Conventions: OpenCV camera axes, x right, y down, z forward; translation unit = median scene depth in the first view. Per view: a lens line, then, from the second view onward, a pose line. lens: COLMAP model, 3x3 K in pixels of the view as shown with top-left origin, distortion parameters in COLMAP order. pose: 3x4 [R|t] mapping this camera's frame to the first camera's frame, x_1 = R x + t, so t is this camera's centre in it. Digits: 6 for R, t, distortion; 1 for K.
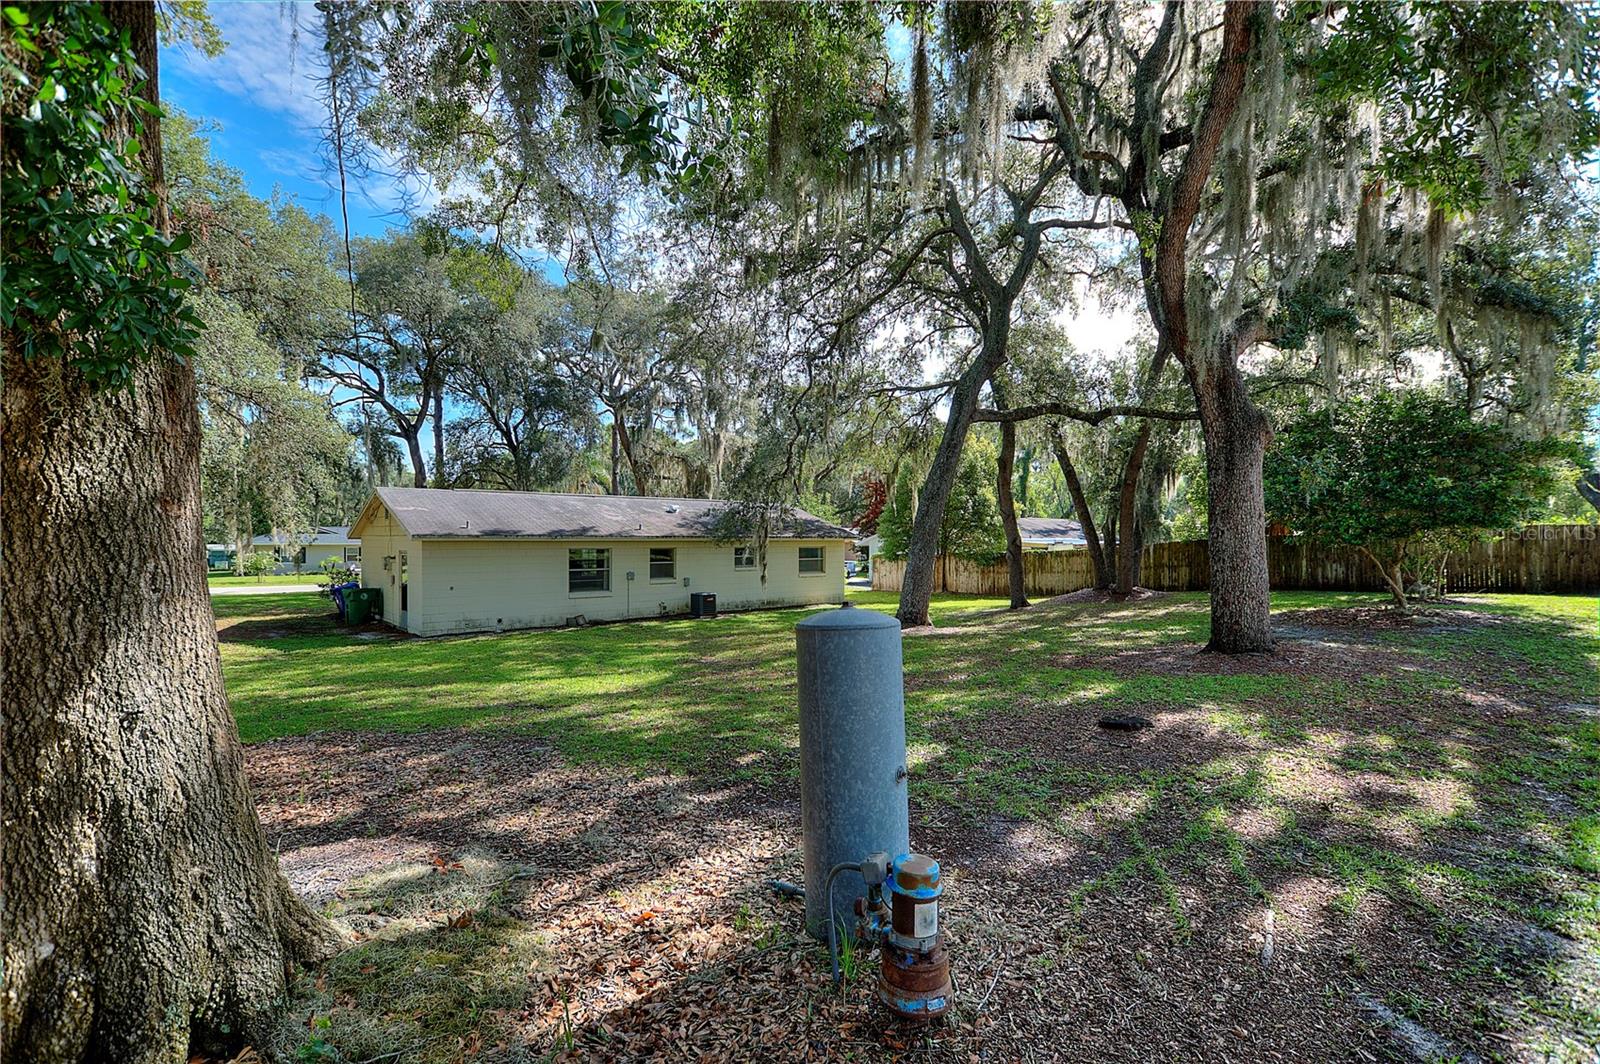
lens RADIAL K [[718.5, 0, 799.6], [0, 718.5, 540.3], [0, 0, 1]] dist [0.002352, 0.000305]
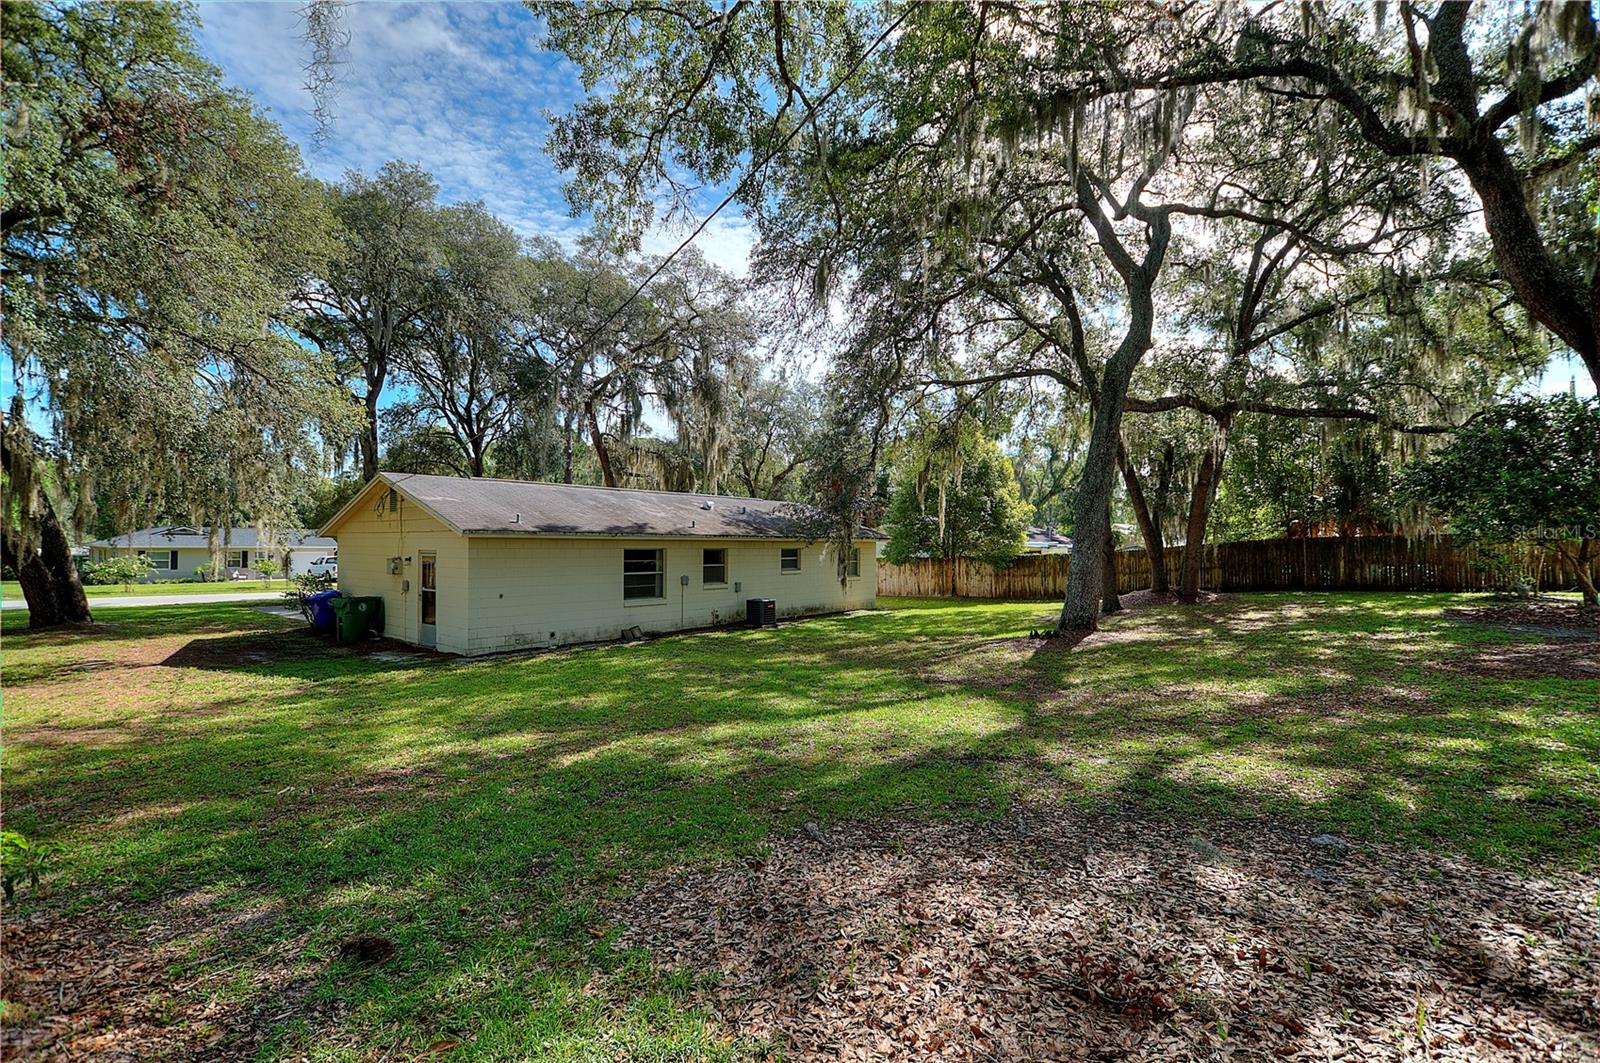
lens RADIAL K [[718.1, 0, 800.0], [0, 718.1, 531.5], [0, 0, 1]] dist [-0.002619, -0.000249]
pose [[0.986101, 0.005939, 0.166043, -0.242185], [-0.002445, 0.999771, -0.021239, 0.008521], [-0.166131, 0.020538, 0.985890, 0.116614]]
